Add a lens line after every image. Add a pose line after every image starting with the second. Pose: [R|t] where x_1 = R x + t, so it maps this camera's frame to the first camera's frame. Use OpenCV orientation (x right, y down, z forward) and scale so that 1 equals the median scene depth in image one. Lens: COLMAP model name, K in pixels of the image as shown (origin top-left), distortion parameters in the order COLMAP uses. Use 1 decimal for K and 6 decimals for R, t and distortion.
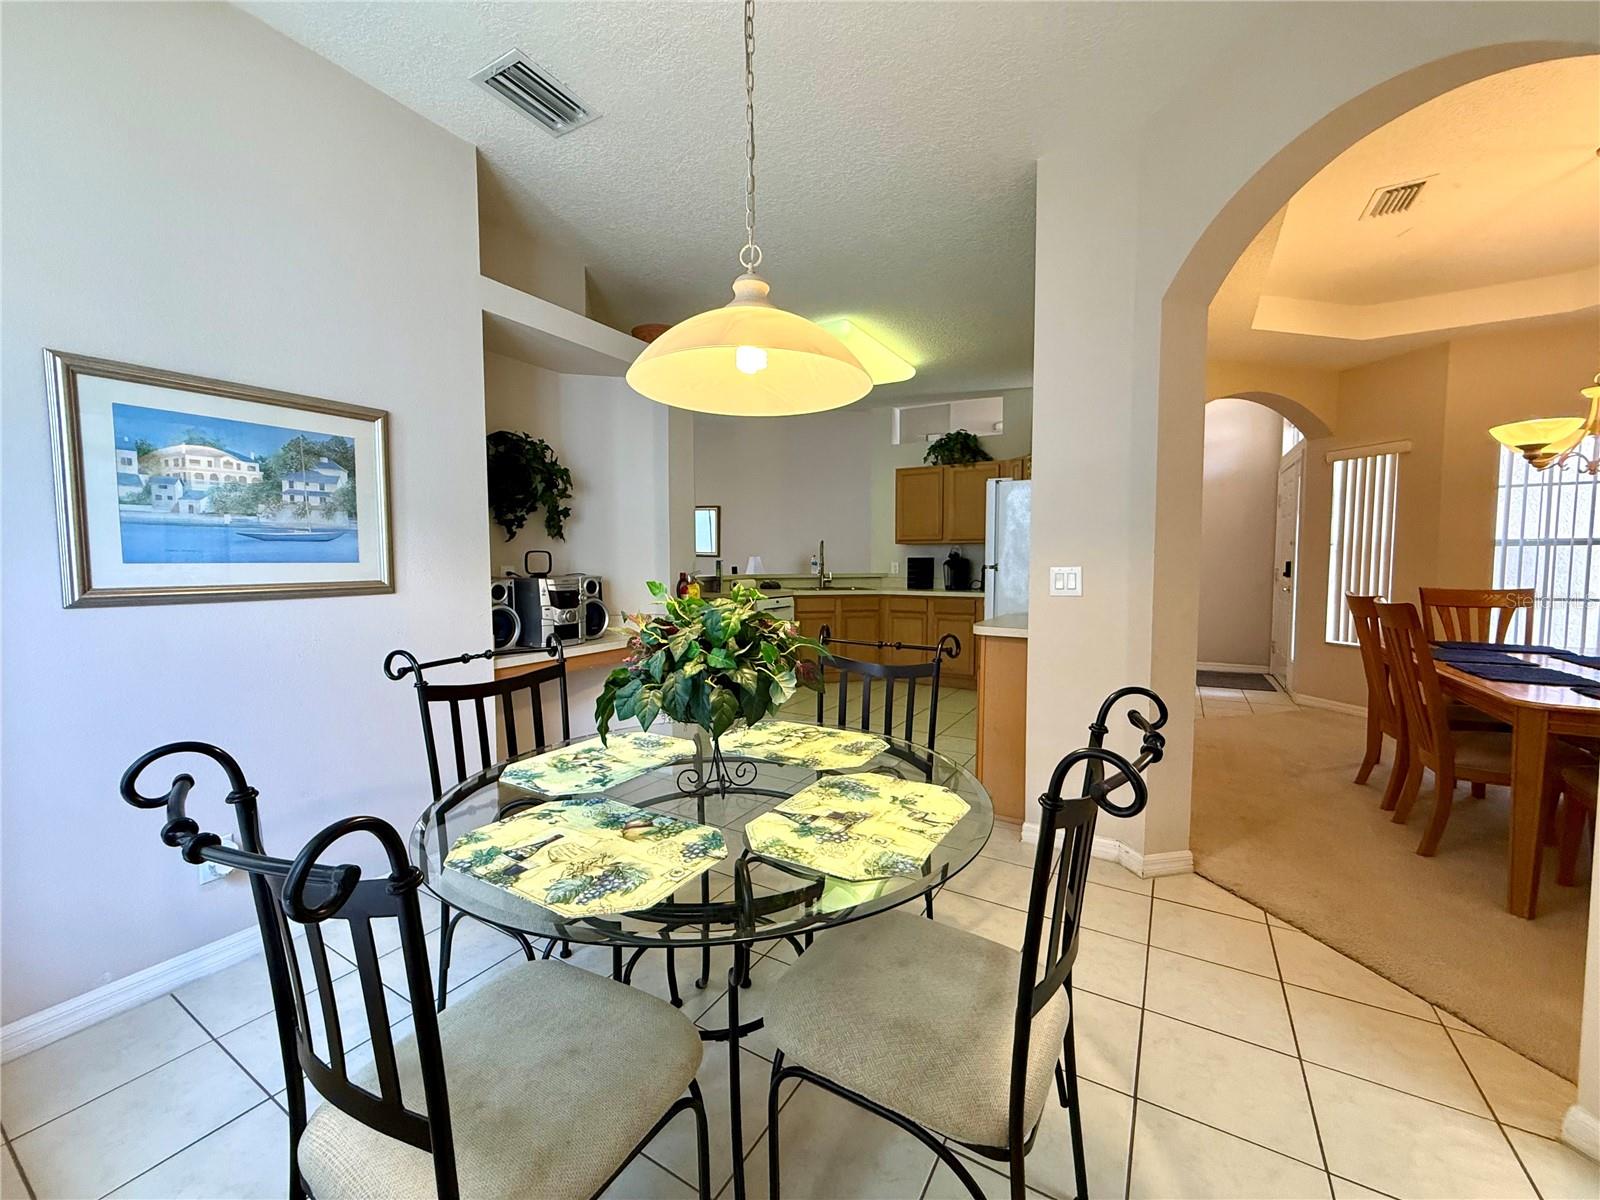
lens RADIAL K [[638.3, 0, 793.4], [0, 638.3, 599.3], [0, 0, 1]] dist [-0.000166, 0.000170]
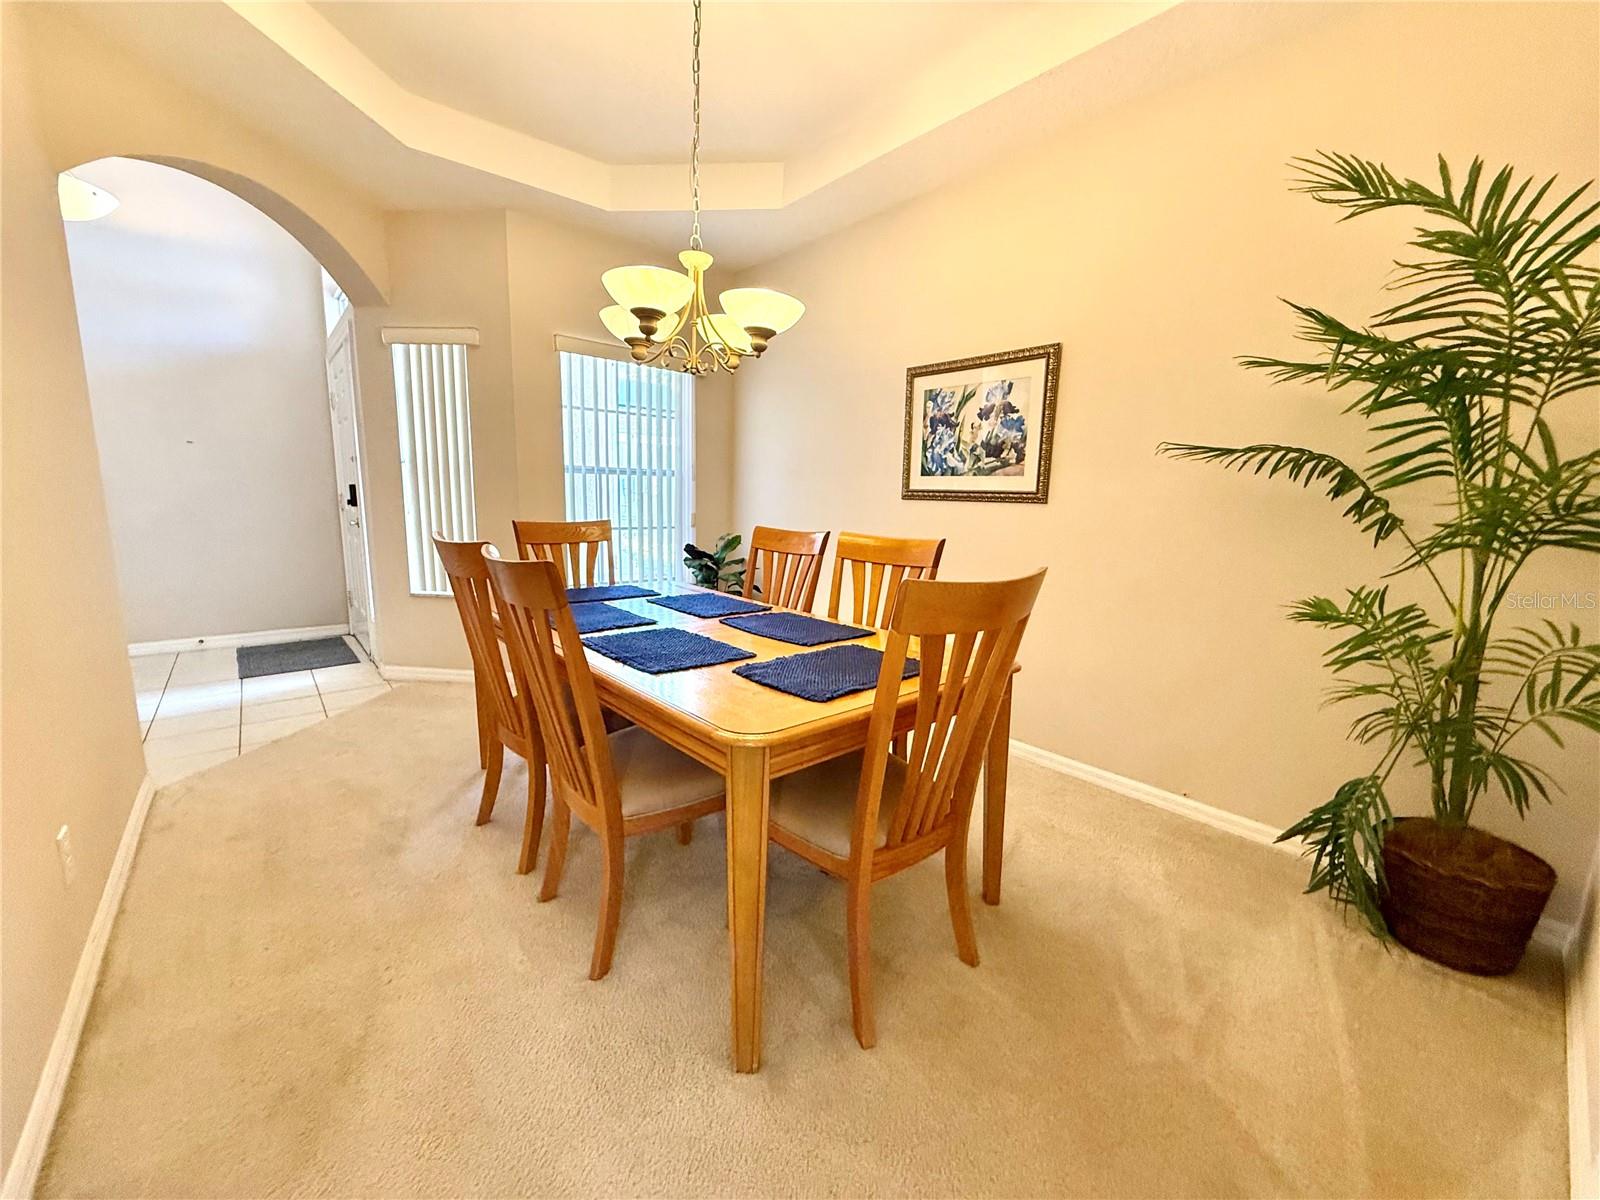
lens RADIAL K [[638.3, 0, 793.4], [0, 638.3, 599.3], [0, 0, 1]] dist [-0.000166, 0.000170]
pose [[0.324749, -0.141251, 0.935193, 0.334712], [0.033992, 0.989889, 0.137709, -0.017664], [-0.945189, -0.012932, 0.326266, 0.398293]]
